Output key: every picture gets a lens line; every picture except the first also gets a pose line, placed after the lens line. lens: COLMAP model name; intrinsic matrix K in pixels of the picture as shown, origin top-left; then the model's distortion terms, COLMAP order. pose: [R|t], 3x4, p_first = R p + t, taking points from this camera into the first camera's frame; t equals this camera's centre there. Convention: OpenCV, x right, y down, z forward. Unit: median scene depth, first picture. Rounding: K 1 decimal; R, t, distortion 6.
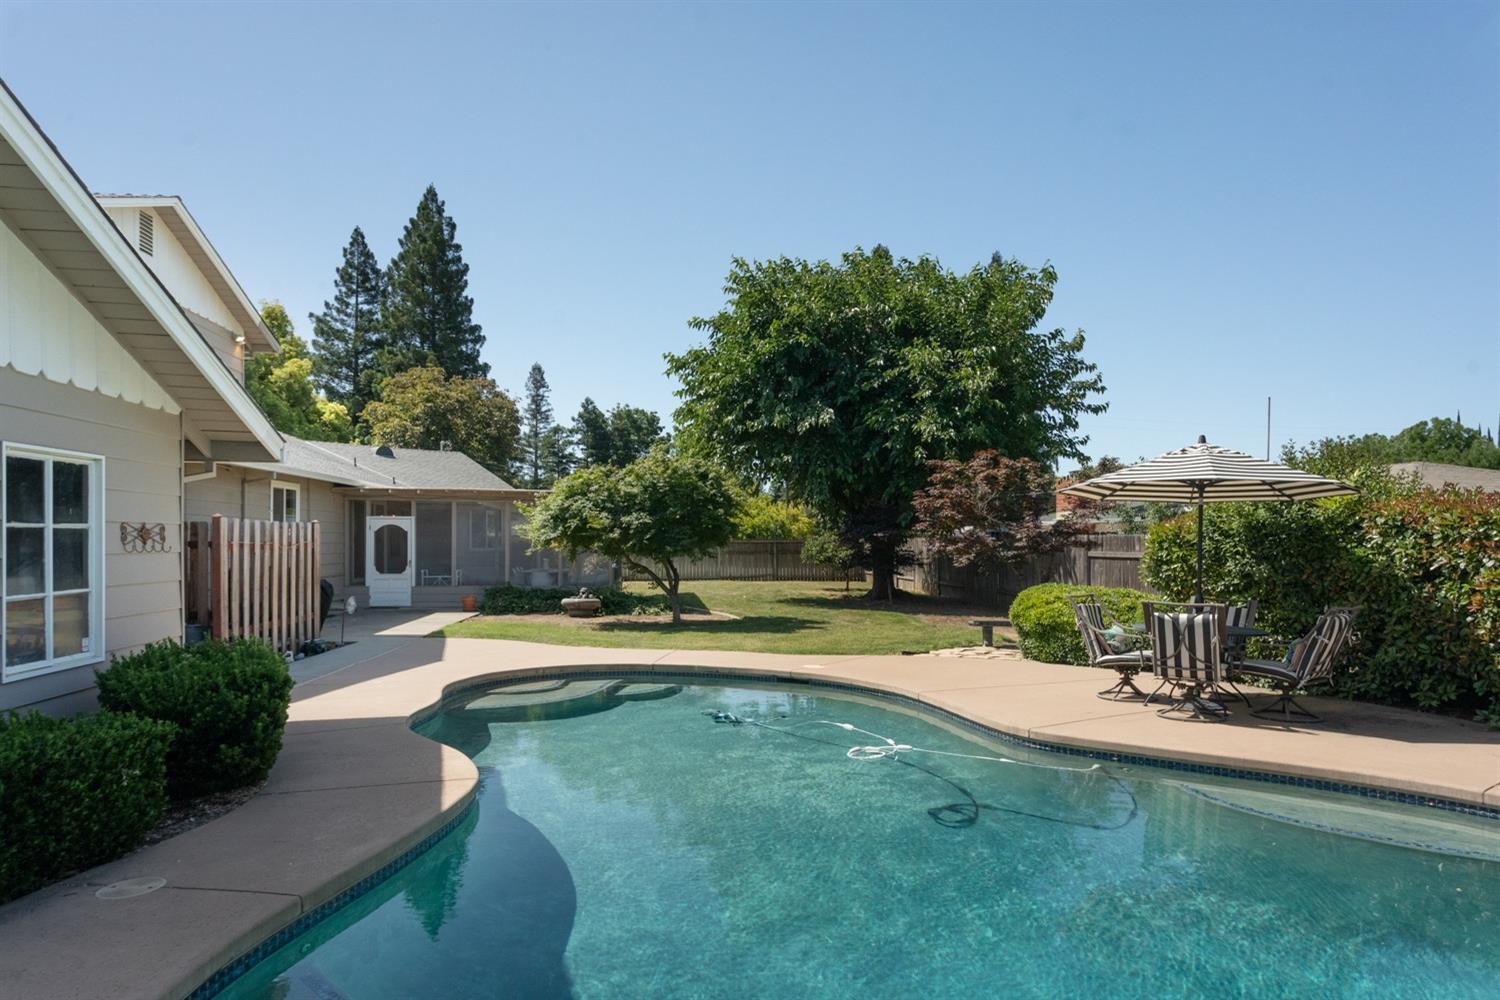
lens RADIAL K [[924.6, 0, 753.5], [0, 924.6, 545.2], [0, 0, 1]] dist [-0.003240, 0.000350]
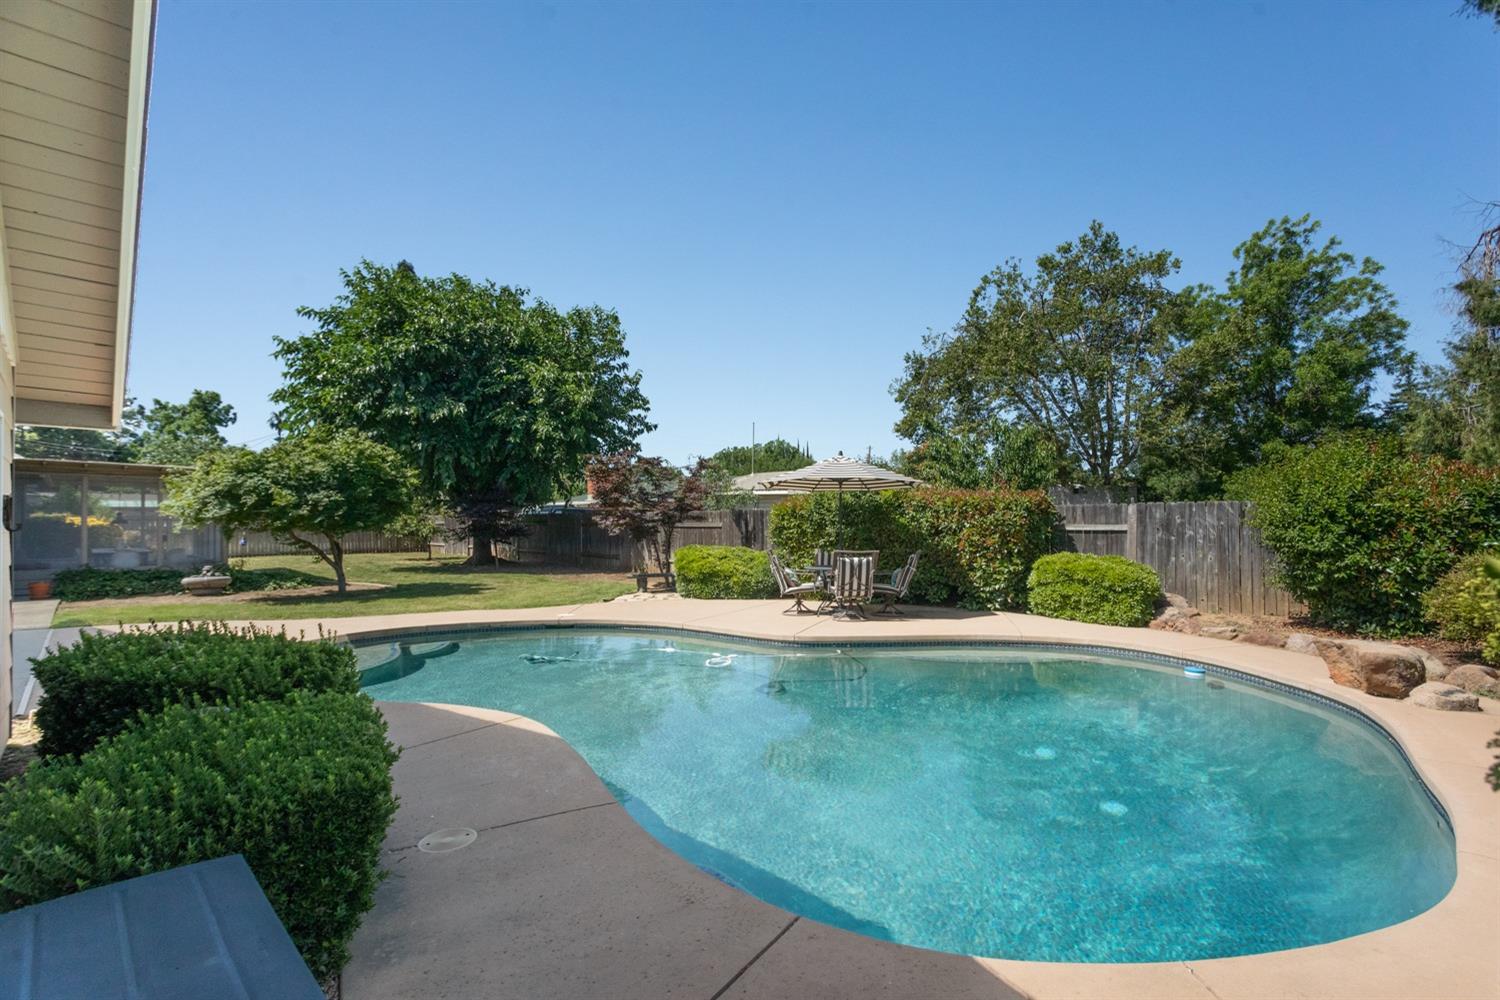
lens RADIAL K [[745.6, 0, 750.0], [0, 745.6, 500.0], [0, 0, 1]] dist [-0.003936, -0.000329]
pose [[0.781321, 0.009041, 0.624064, -0.273964], [0.008259, 0.999658, -0.024822, 0.000803], [-0.624075, 0.024548, 0.780979, 0.029487]]
